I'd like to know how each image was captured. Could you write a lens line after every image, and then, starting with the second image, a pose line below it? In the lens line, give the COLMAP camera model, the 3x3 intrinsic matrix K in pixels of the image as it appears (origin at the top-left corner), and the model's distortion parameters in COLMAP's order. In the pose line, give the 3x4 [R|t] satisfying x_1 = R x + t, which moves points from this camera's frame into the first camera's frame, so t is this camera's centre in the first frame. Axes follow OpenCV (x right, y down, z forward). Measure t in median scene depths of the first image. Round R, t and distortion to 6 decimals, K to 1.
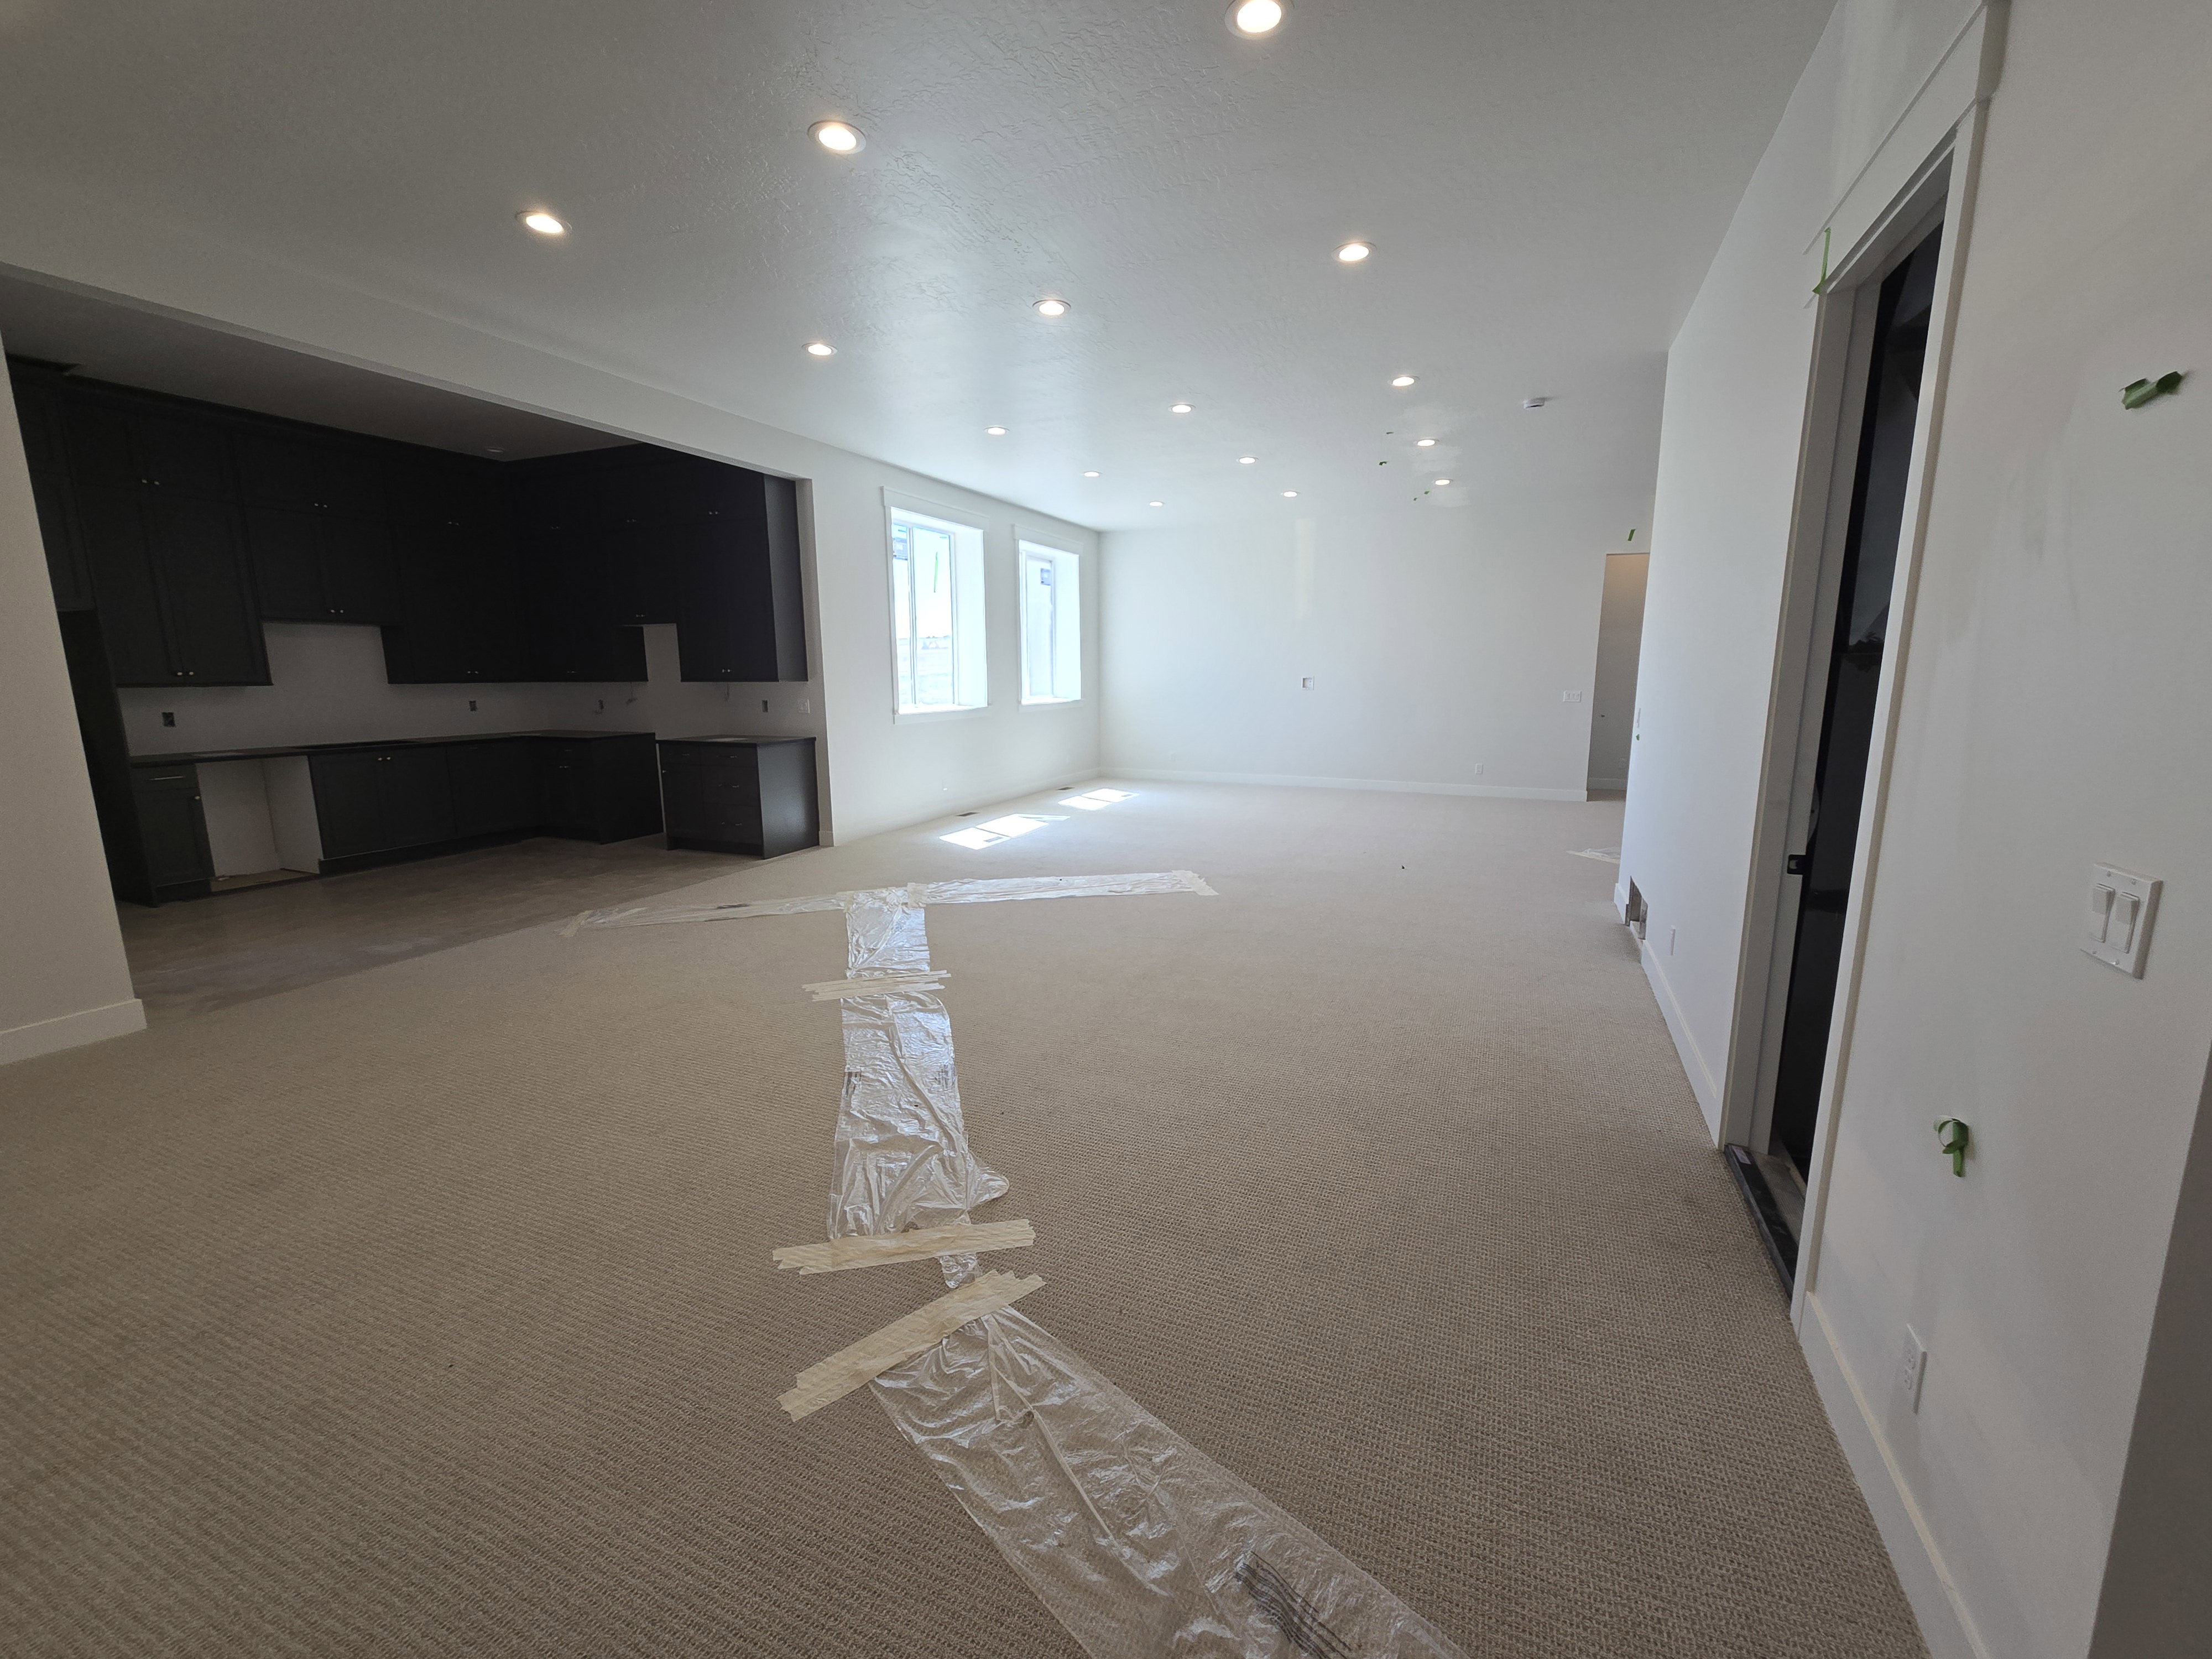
lens RADIAL K [[904.4, 0, 1105.9], [0, 904.4, 825.3], [0, 0, 1]] dist [0.013658, 0.000138]
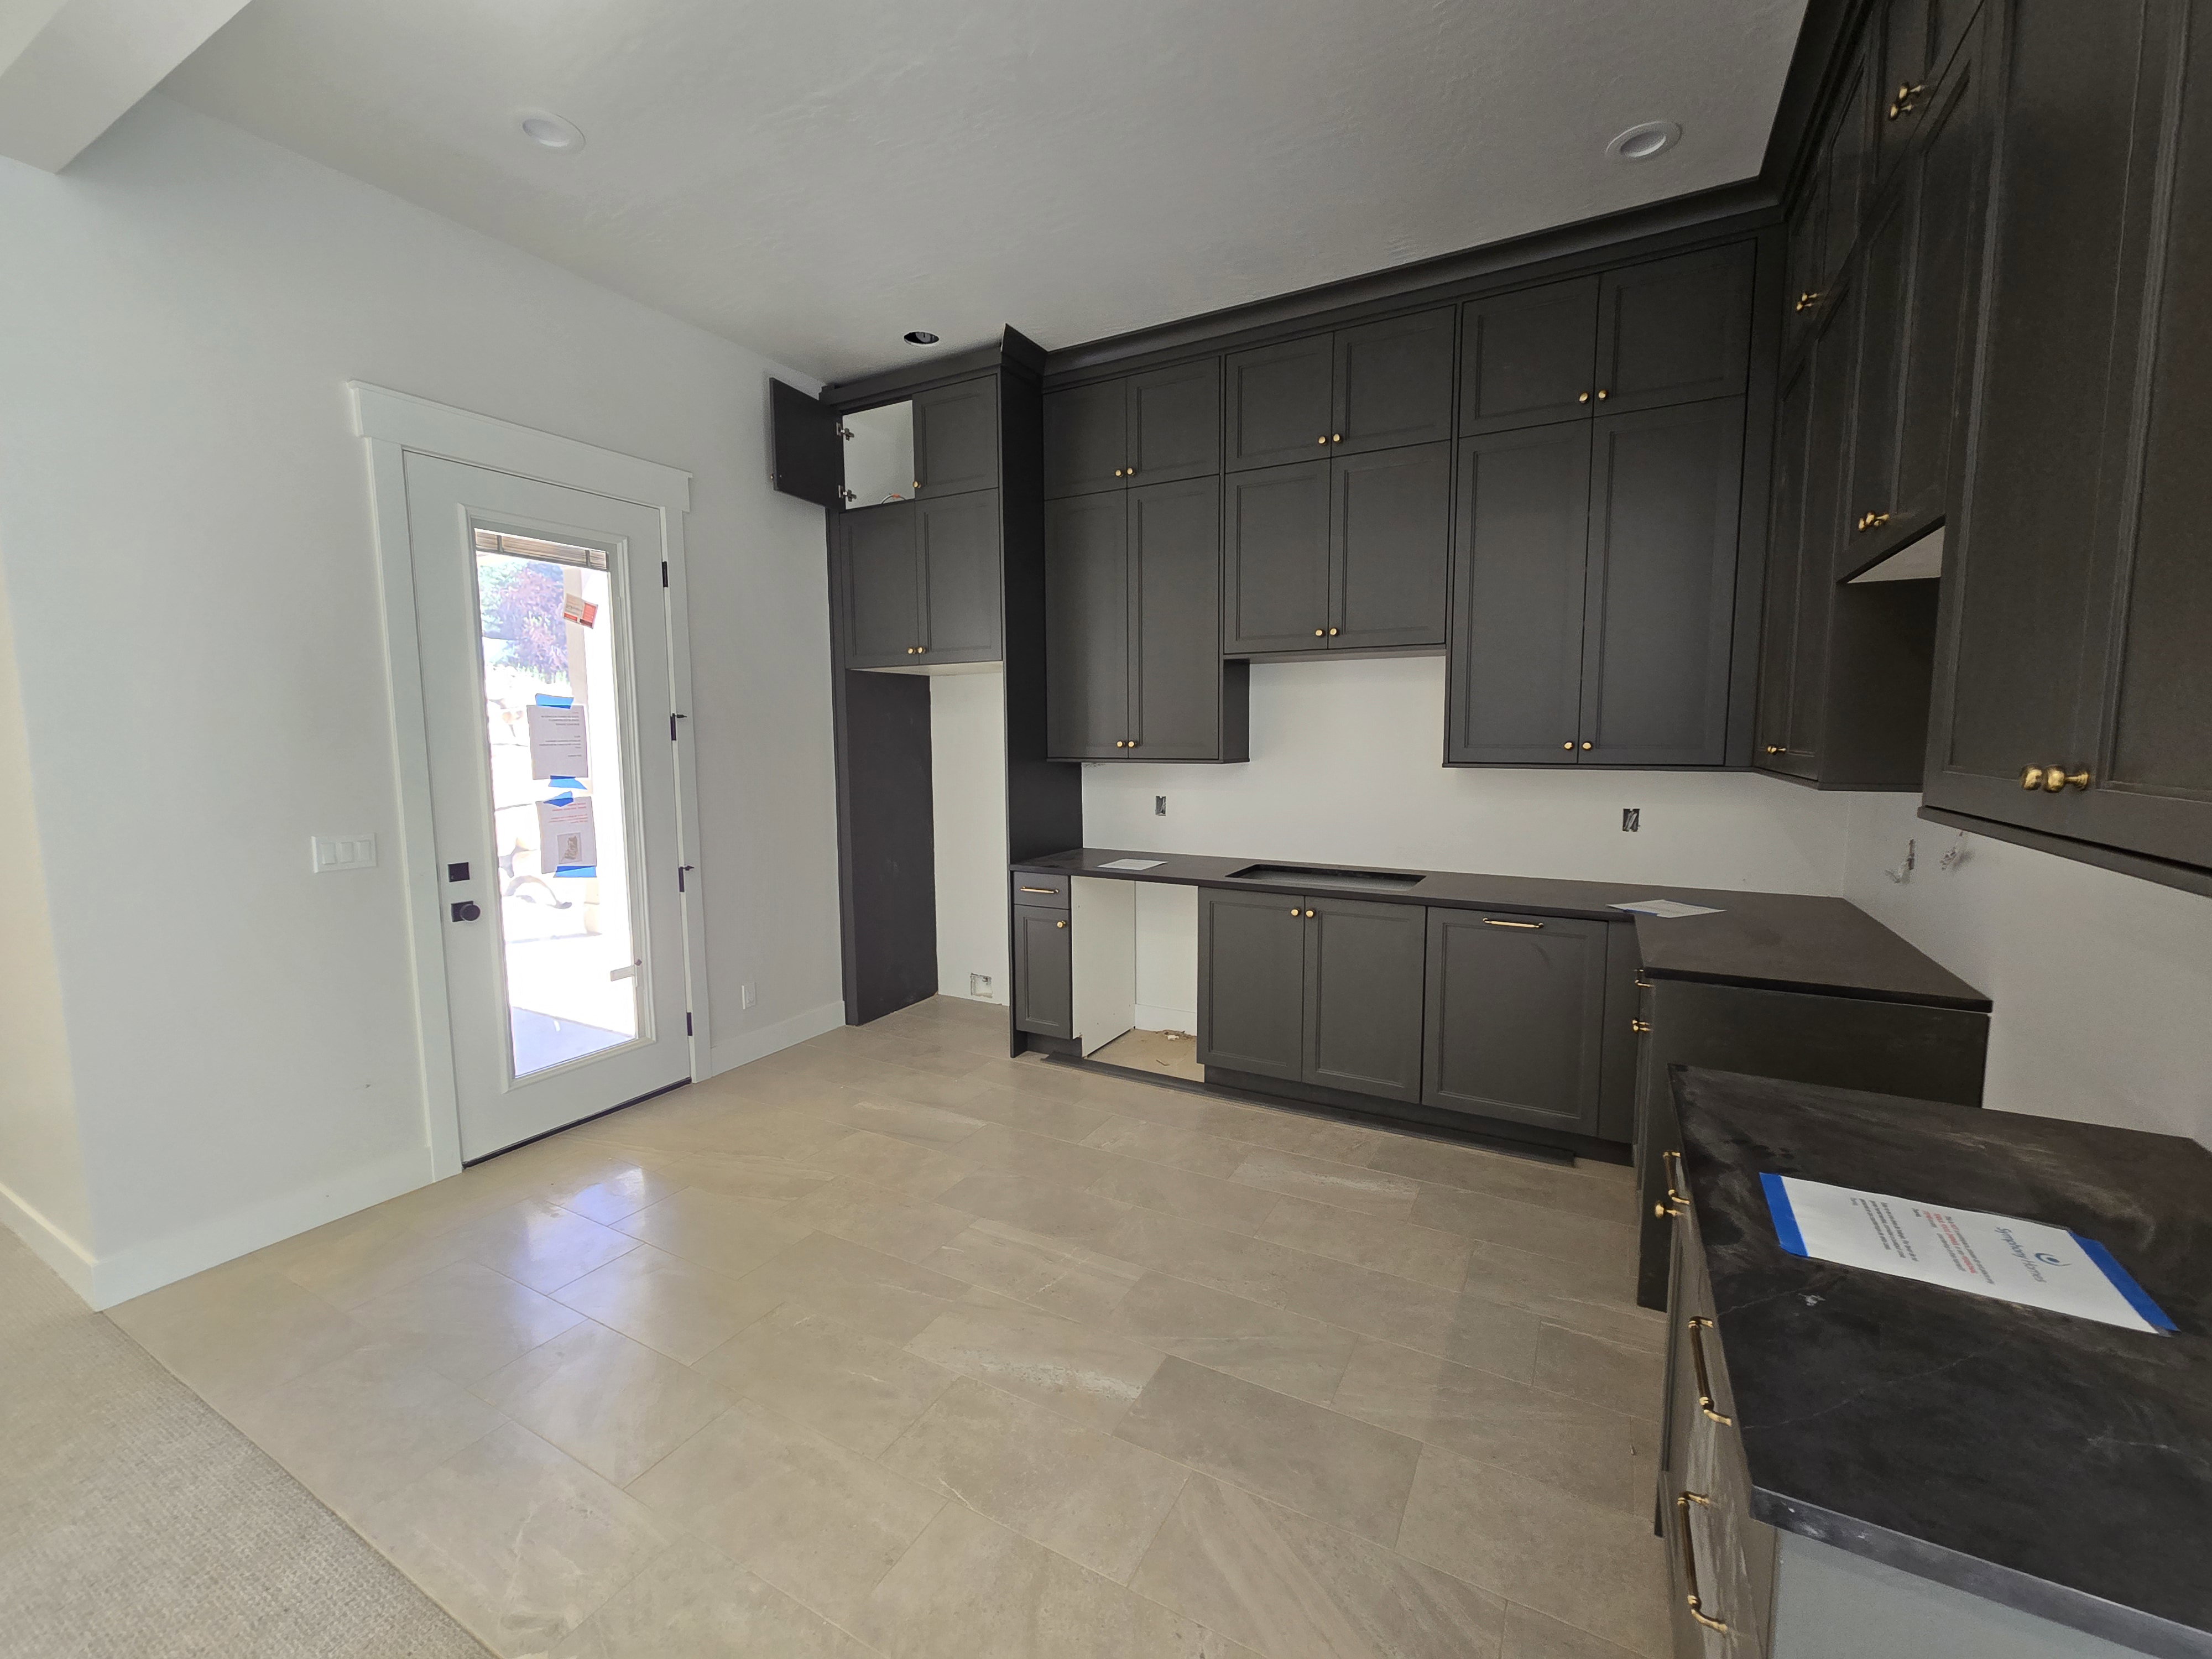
lens RADIAL K [[904.4, 0, 1107.3], [0, 904.4, 817.5], [0, 0, 1]] dist [0.013658, 0.000138]
pose [[-0.076287, 0.108485, -0.991167, -0.289505], [-0.163844, 0.979187, 0.119784, -0.172893], [0.983532, 0.171535, -0.056925, 0.935578]]
